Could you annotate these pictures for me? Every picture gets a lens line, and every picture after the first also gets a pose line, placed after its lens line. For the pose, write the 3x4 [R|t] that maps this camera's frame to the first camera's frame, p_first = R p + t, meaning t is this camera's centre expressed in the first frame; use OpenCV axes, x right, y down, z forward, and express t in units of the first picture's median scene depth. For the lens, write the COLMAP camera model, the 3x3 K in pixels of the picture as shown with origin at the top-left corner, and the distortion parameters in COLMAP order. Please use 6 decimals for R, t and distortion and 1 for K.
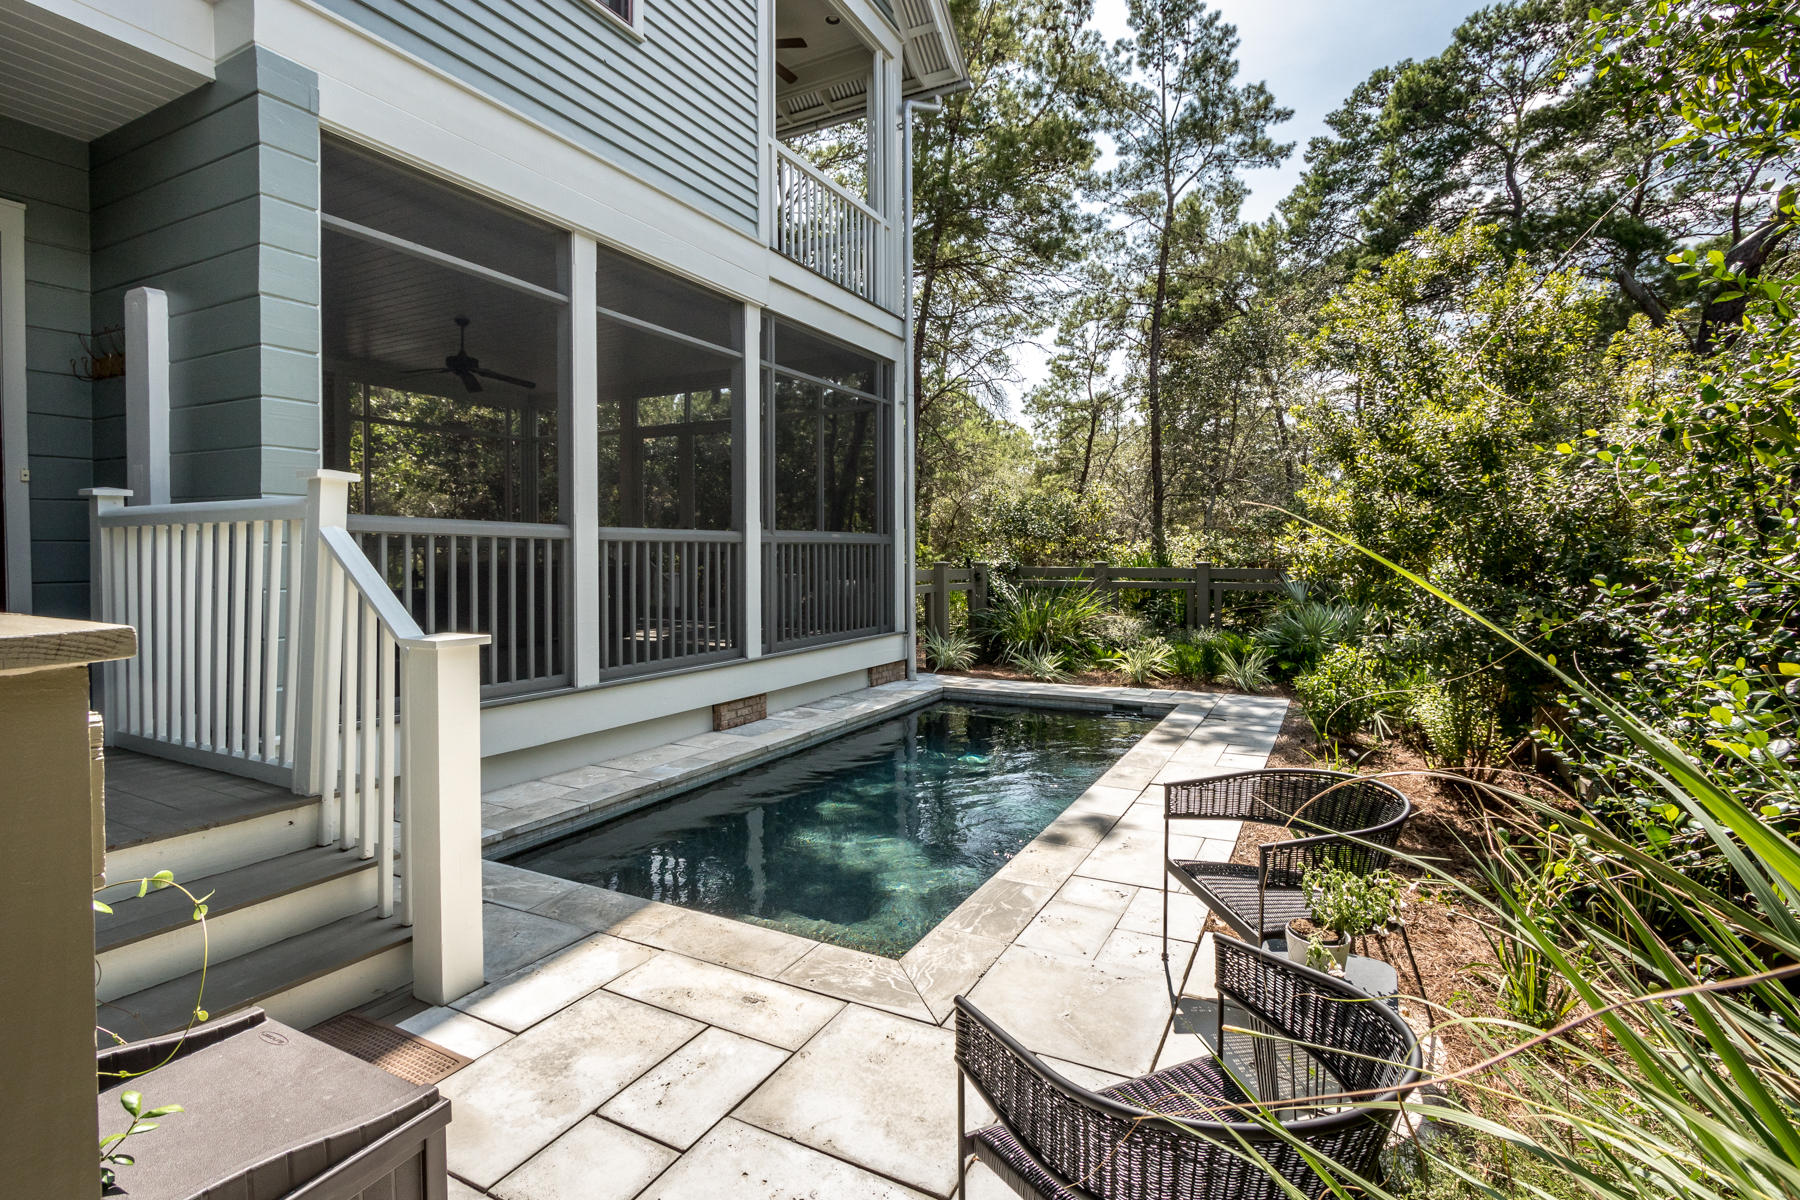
lens RADIAL K [[852.8, 0, 902.8], [0, 852.8, 568.4], [0, 0, 1]] dist [0.000272, 0.000068]
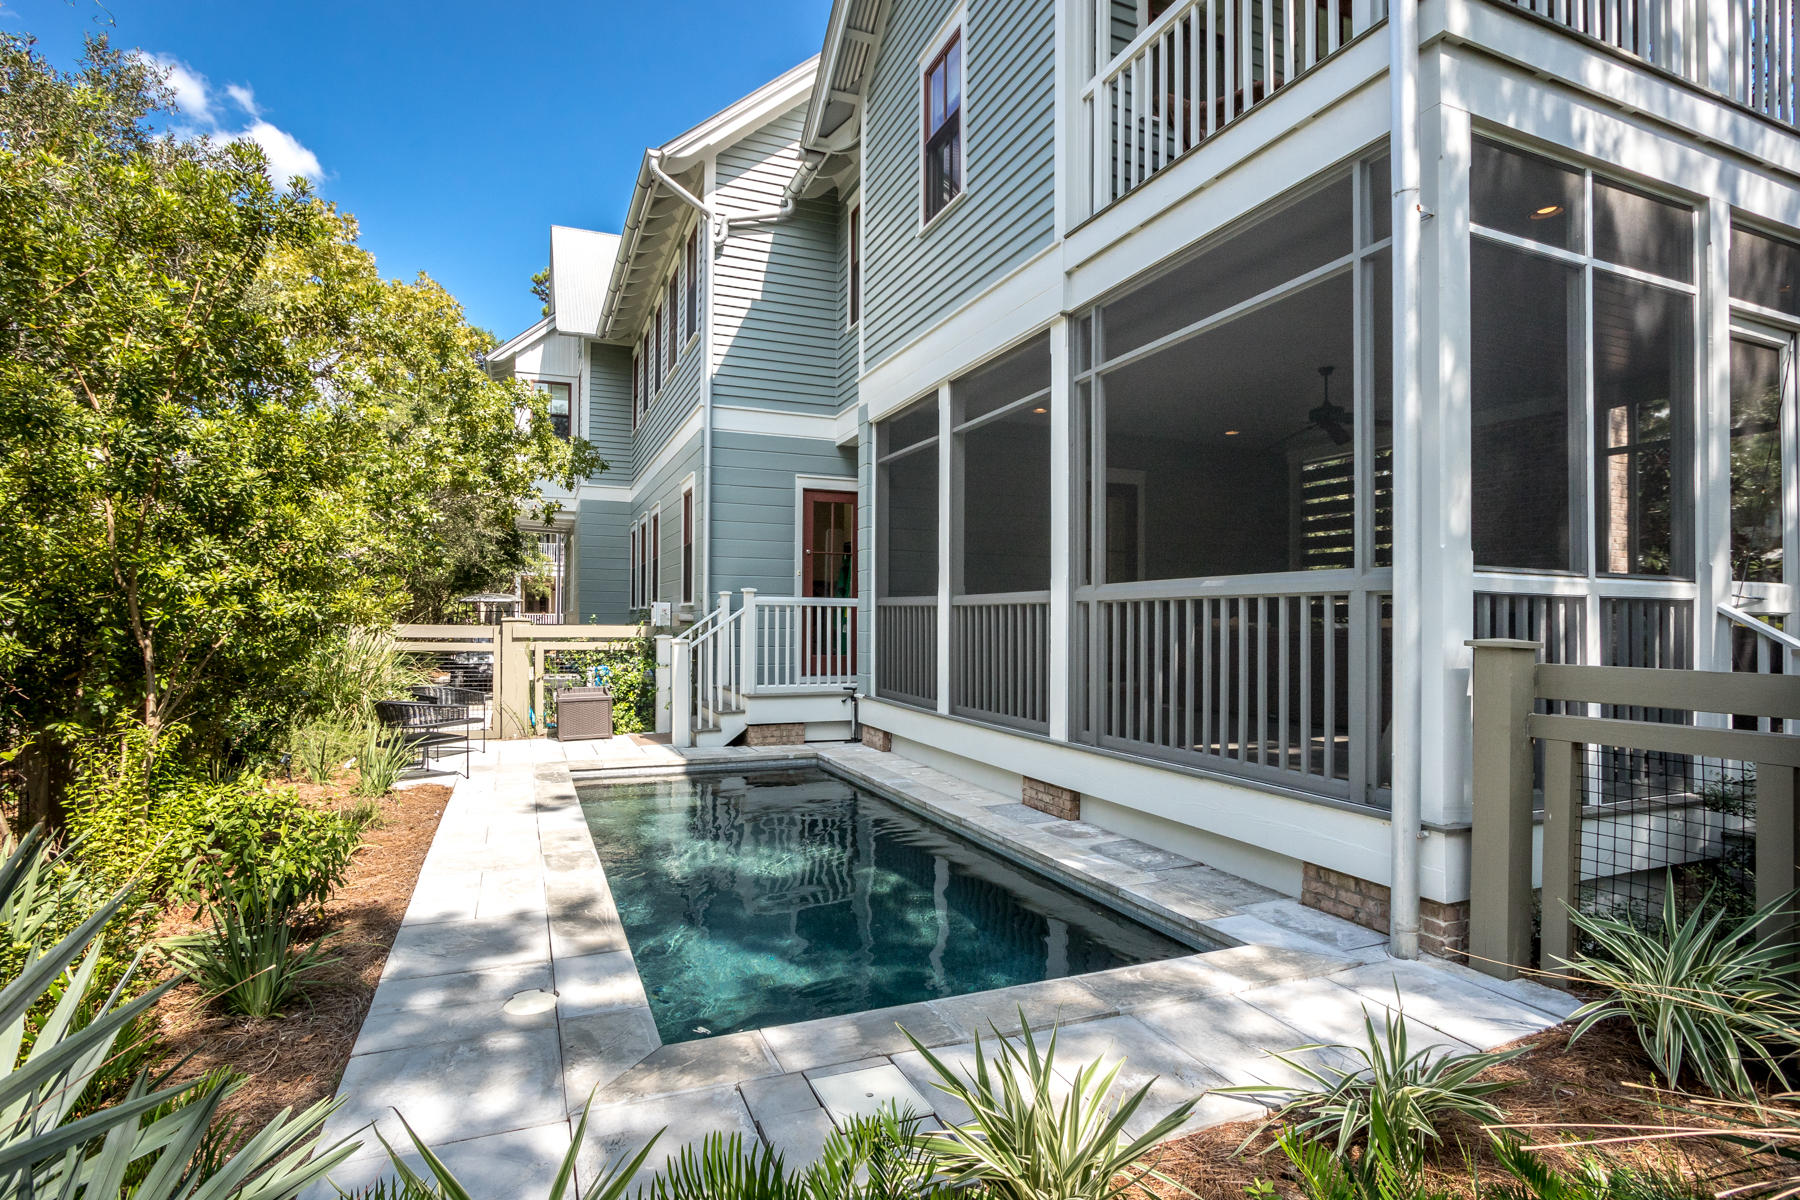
lens RADIAL K [[889.3, 0, 900.0], [0, 889.3, 600.0], [0, 0, 1]] dist [0.000037, 0.000024]
pose [[-0.632360, -0.021352, -0.774380, 0.608213], [-0.007776, 0.999745, -0.021216, -0.010875], [0.774635, -0.007394, -0.632365, 1.514759]]
